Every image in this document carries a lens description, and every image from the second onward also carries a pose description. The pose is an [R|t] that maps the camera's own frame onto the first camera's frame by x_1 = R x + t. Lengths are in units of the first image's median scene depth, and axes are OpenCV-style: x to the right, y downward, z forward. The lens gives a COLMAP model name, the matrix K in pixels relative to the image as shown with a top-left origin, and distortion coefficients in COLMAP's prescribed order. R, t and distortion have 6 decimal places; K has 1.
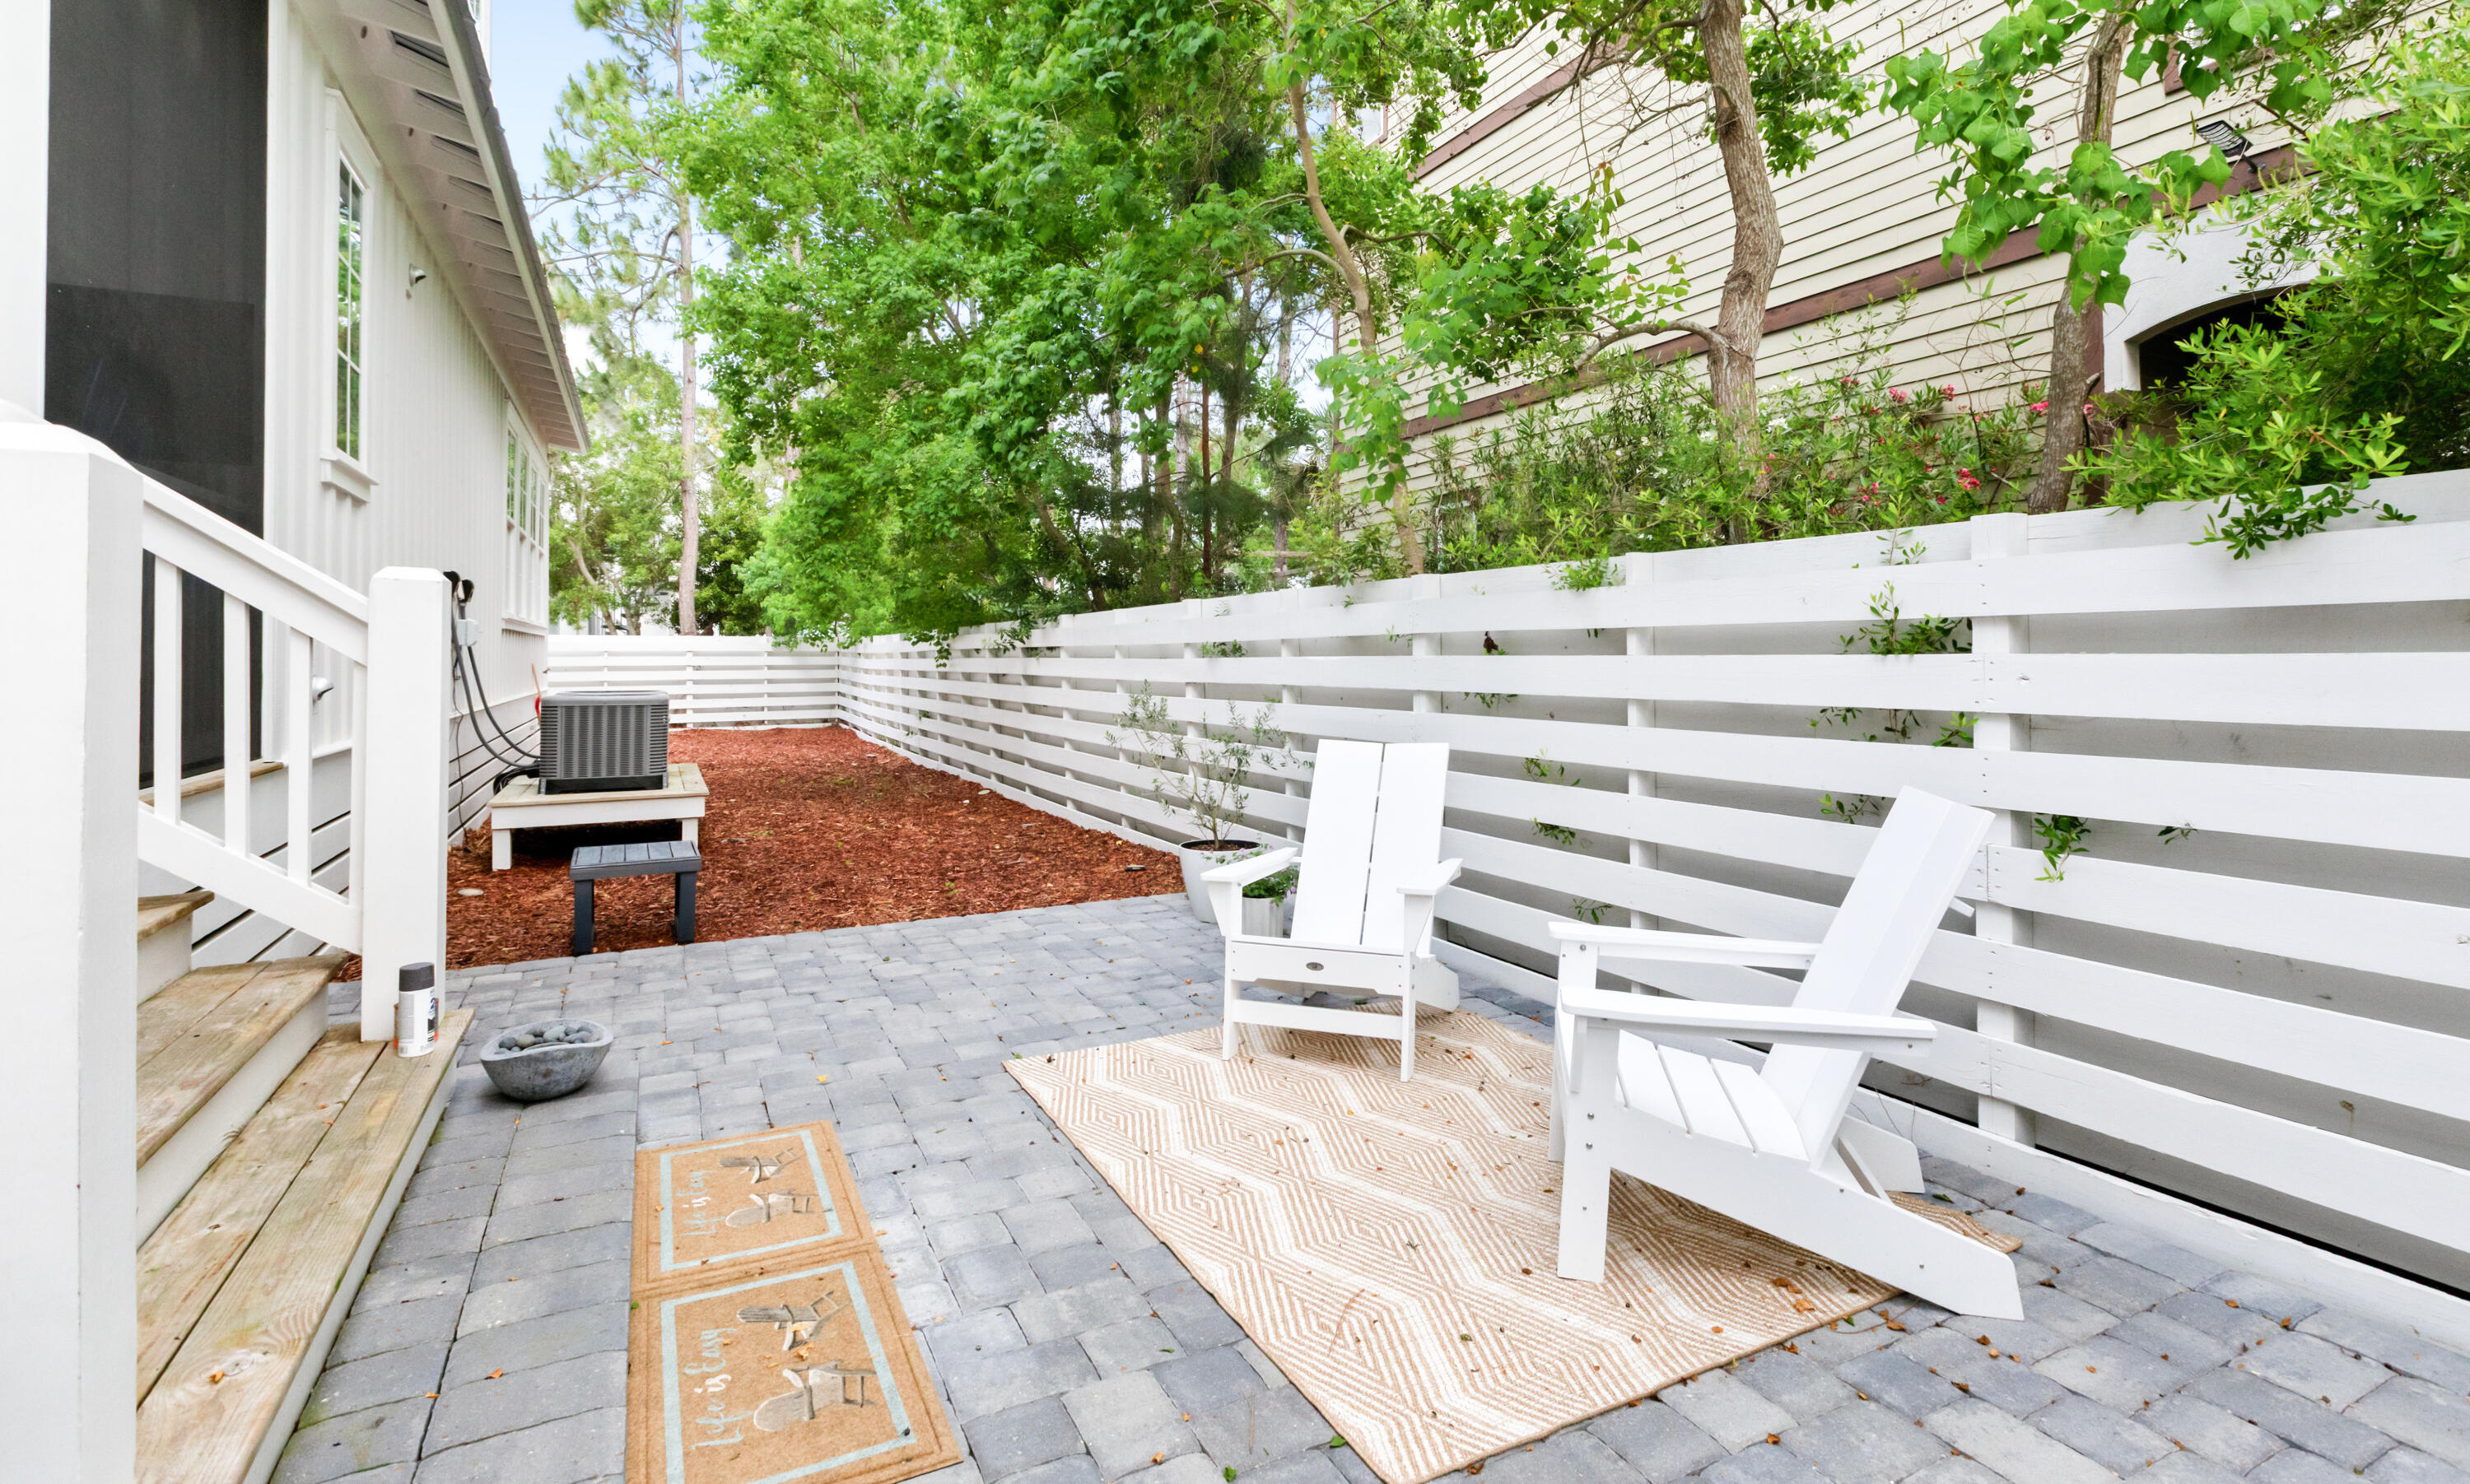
lens RADIAL K [[1183.4, 0, 1281.2], [0, 1183.4, 639.0], [0, 0, 1]] dist [0.000146, 0.000181]
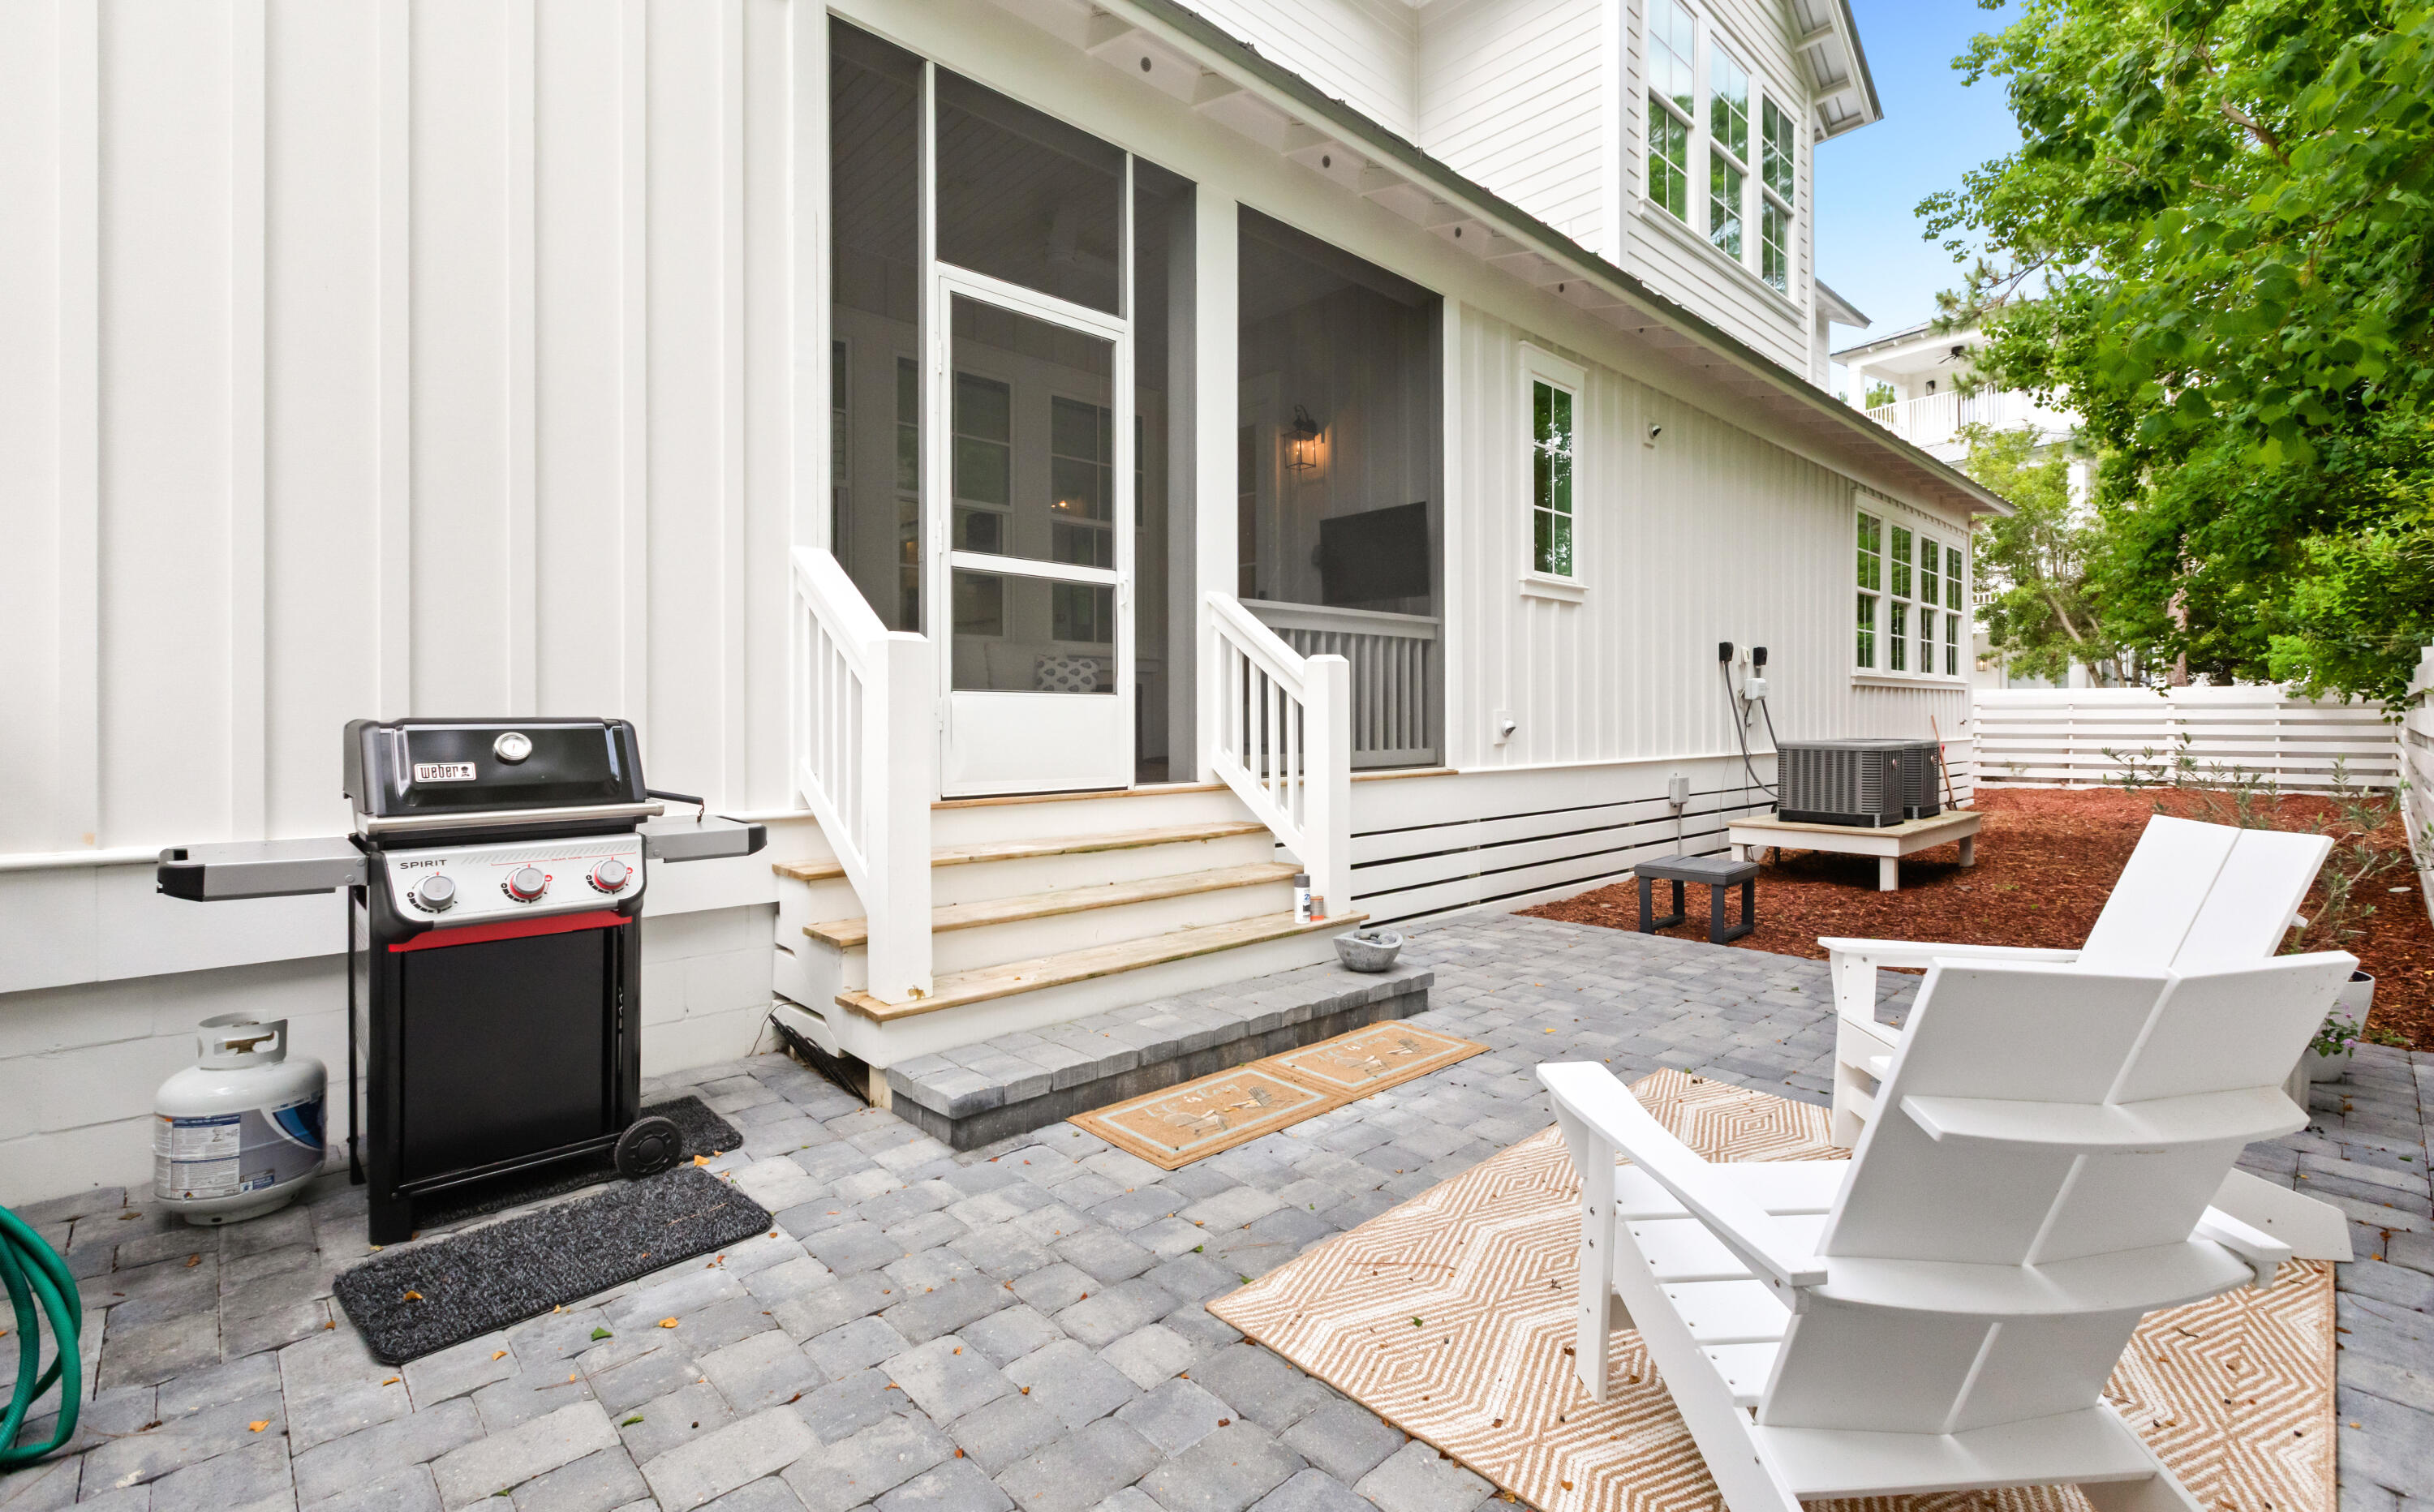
lens RADIAL K [[1073.9, 0, 1221.3], [0, 1073.9, 714.4], [0, 0, 1]] dist [-0.000692, -0.000474]
pose [[0.262529, 0.002222, -0.964922, 0.891167], [0.014850, 0.999870, 0.006342, 0.018027], [0.964810, -0.015994, 0.262462, 0.482890]]
